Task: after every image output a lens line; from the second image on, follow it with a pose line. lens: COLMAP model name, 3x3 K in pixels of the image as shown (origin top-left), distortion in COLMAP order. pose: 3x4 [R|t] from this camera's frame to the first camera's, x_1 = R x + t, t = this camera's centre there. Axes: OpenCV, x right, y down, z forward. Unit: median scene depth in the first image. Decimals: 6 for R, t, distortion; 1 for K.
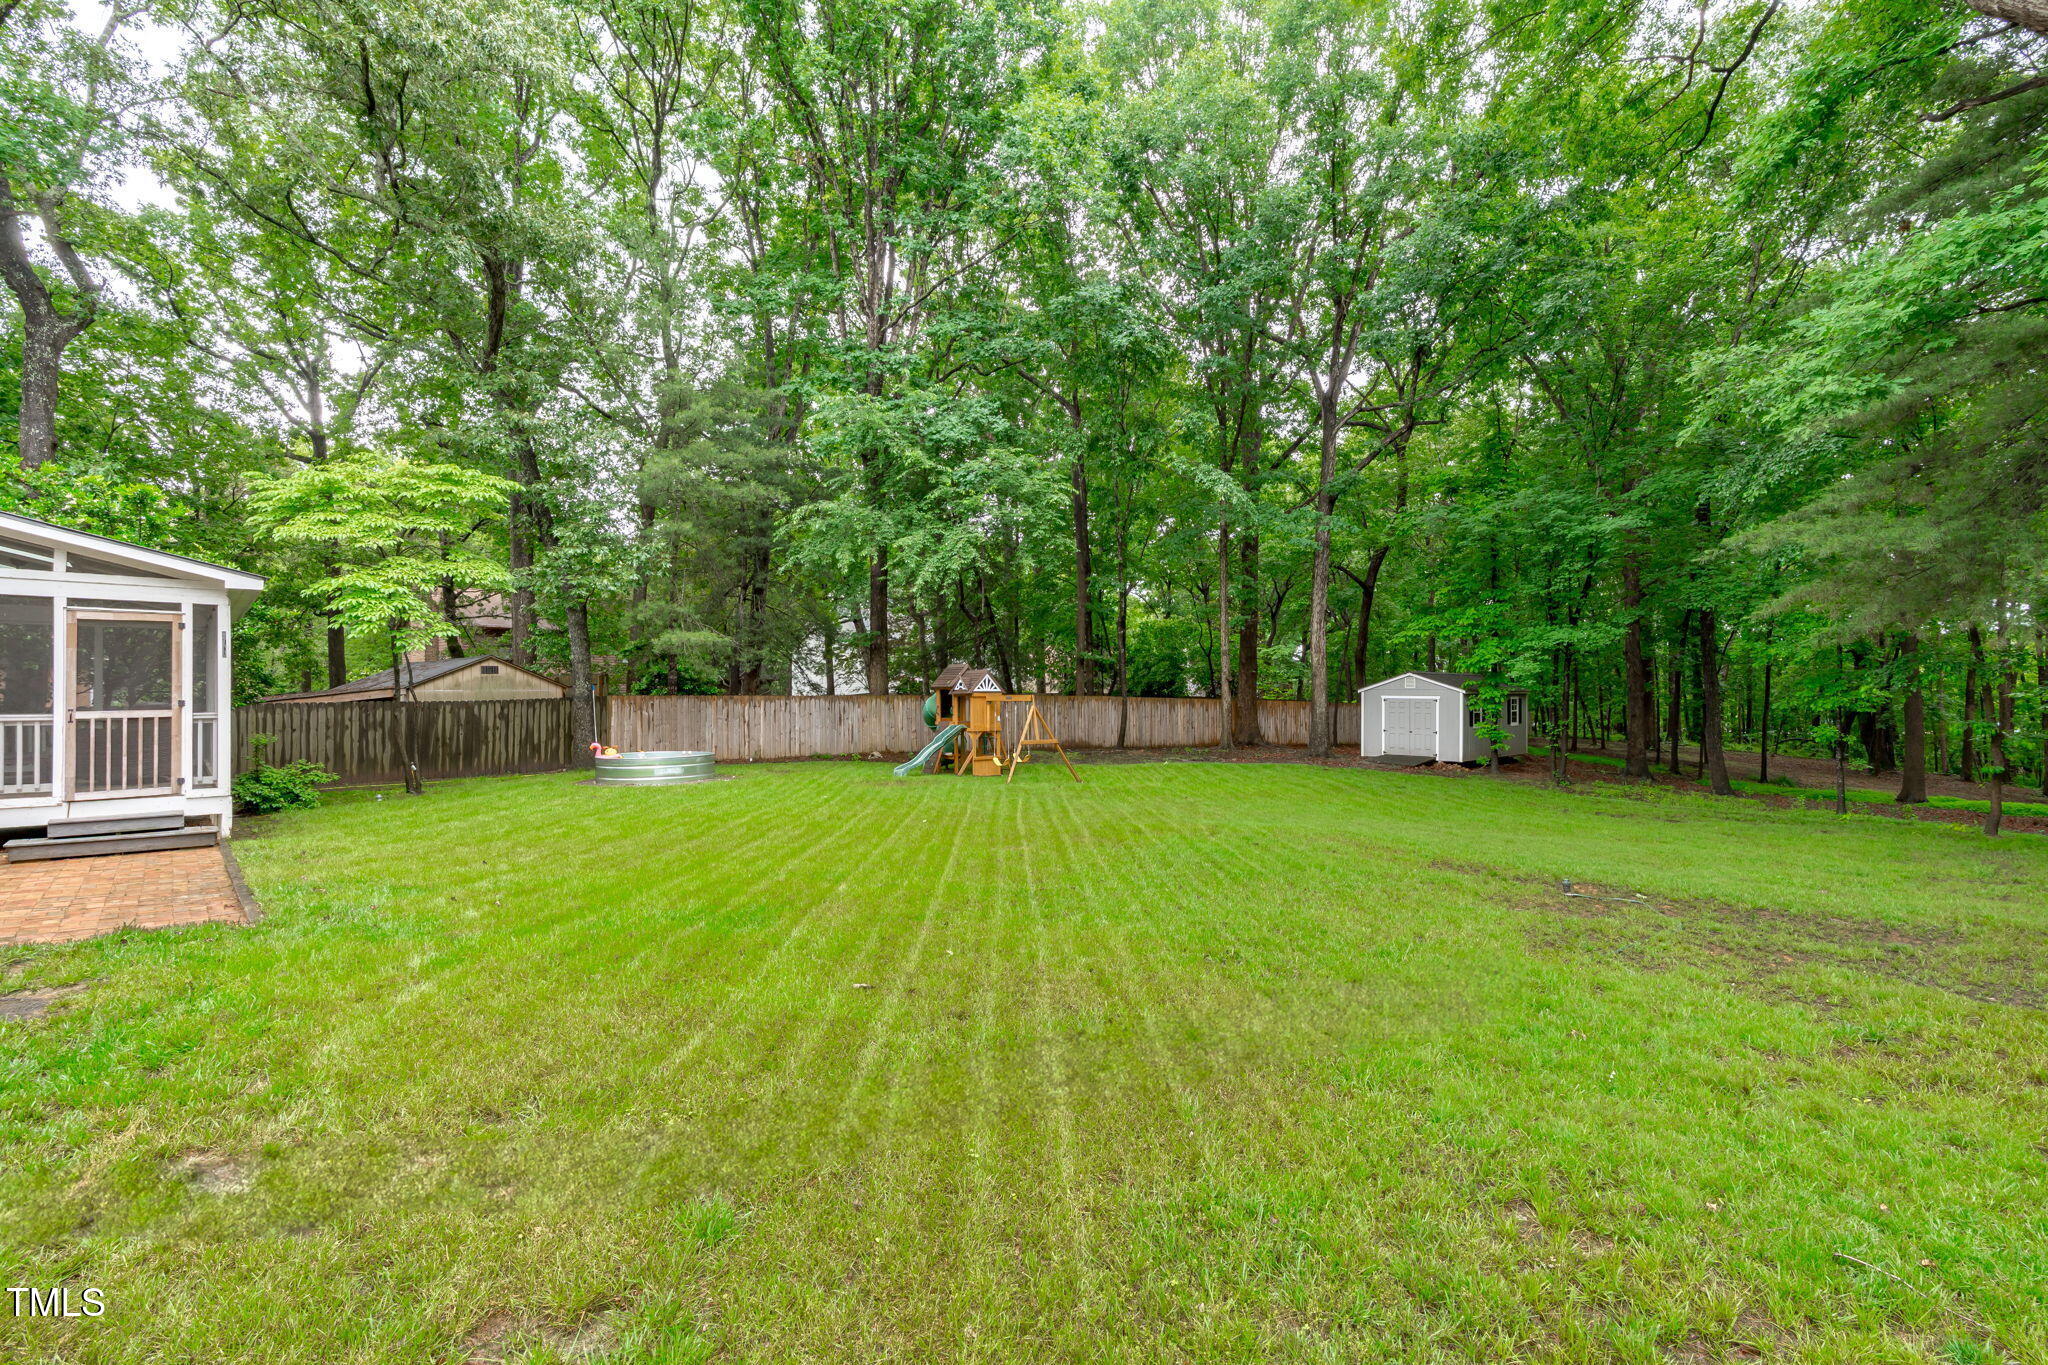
lens RADIAL K [[927.4, 0, 1036.4], [0, 927.4, 682.8], [0, 0, 1]] dist [0.004659, 0.001744]
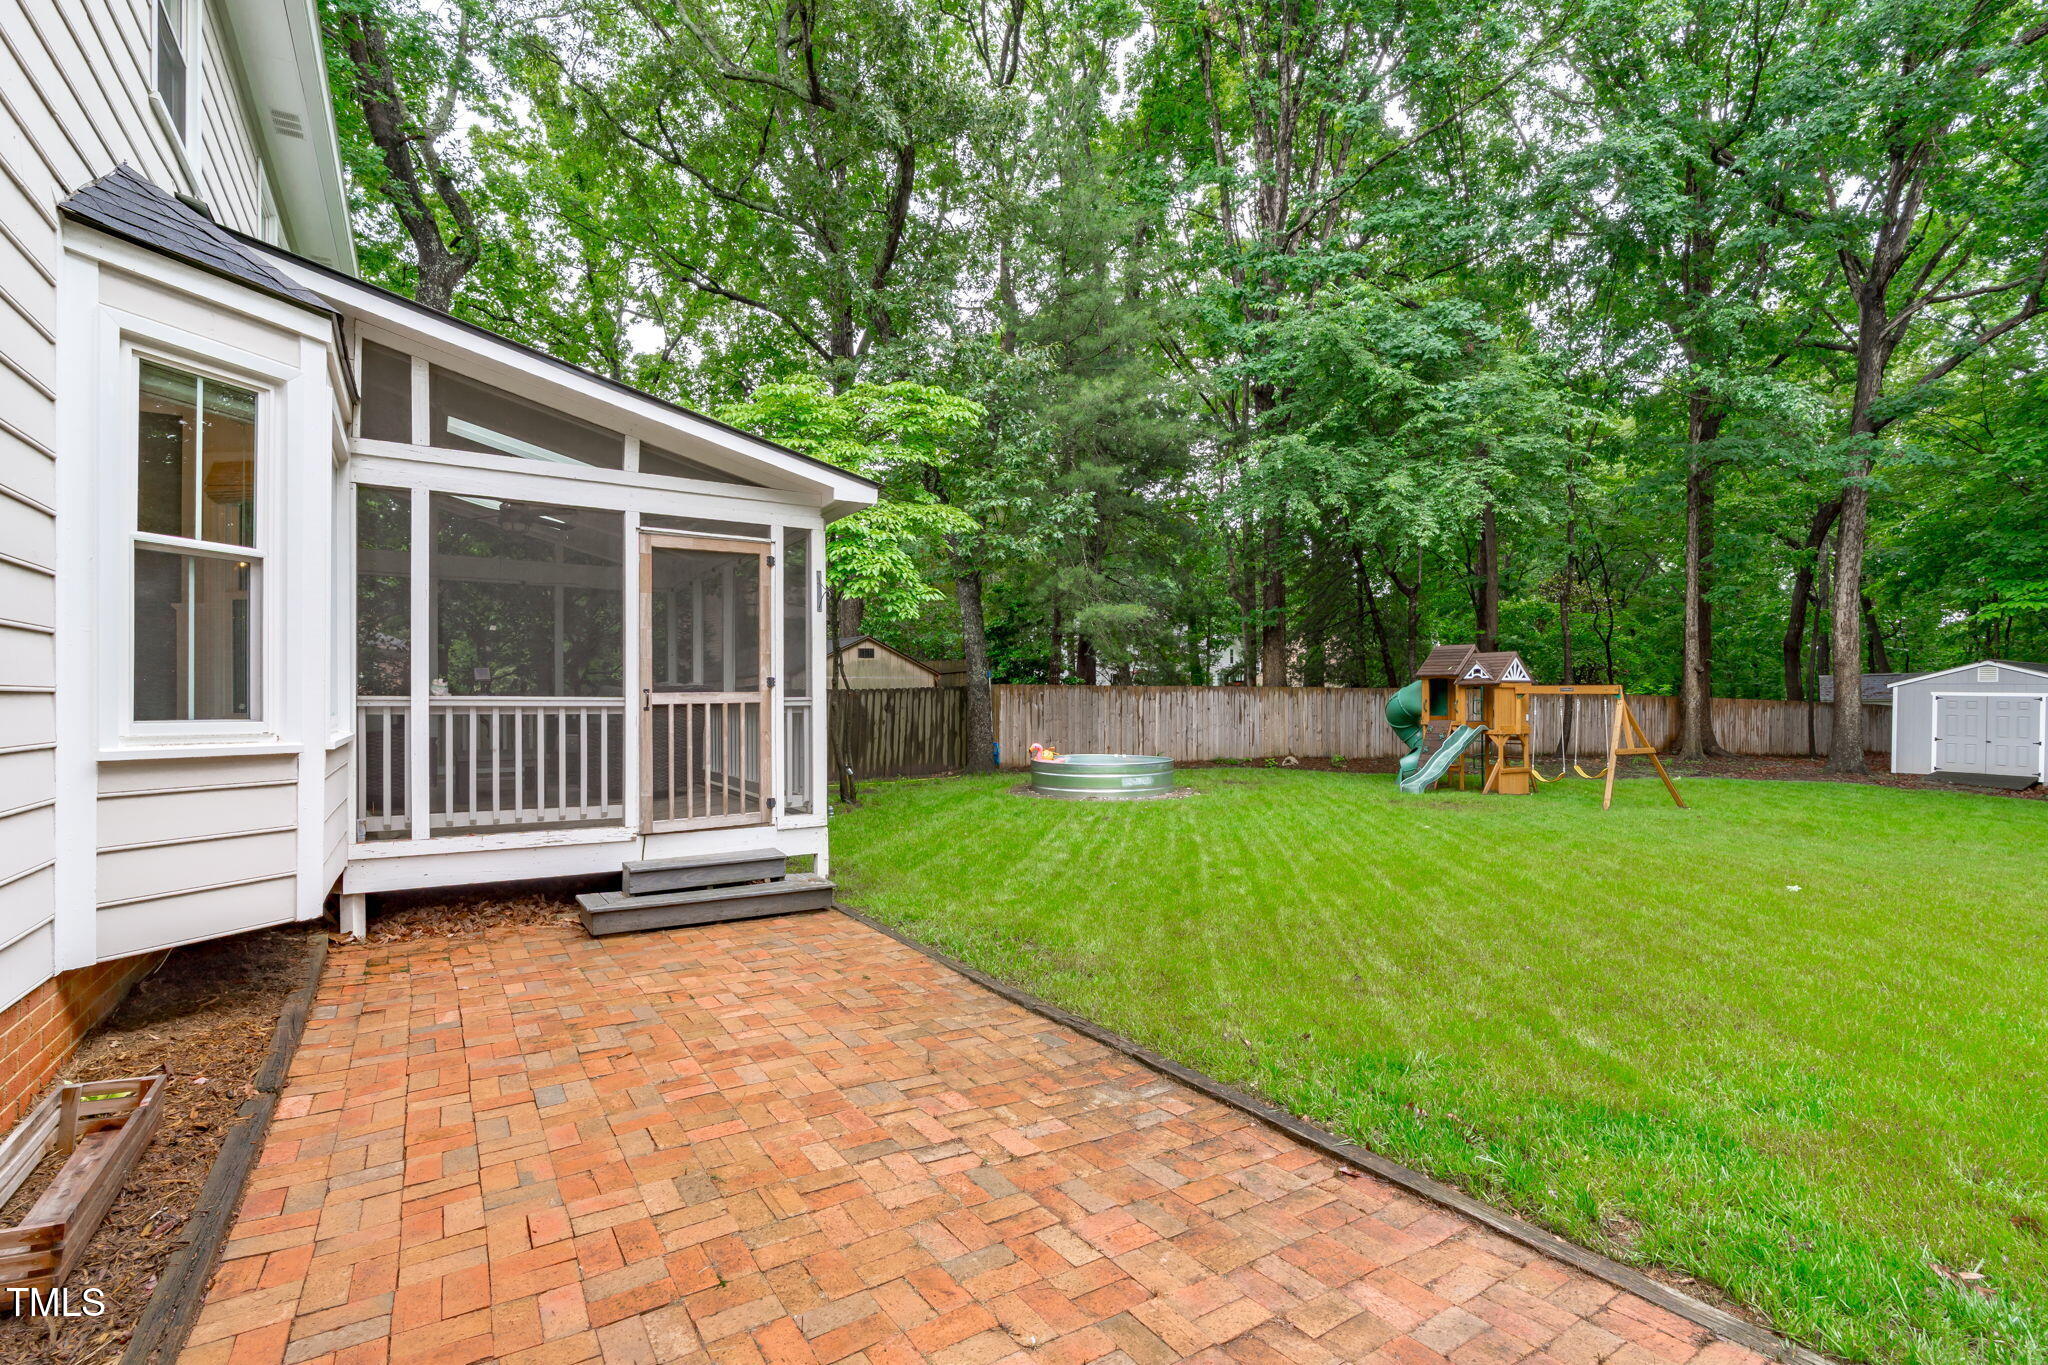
lens RADIAL K [[927.4, 0, 1016.7], [0, 927.4, 697.1], [0, 0, 1]] dist [0.004659, 0.001744]
pose [[0.982775, 0.008935, -0.184589, -0.441865], [-0.005265, 0.999779, 0.020361, 0.013037], [0.184730, -0.019038, 0.982605, 0.281488]]
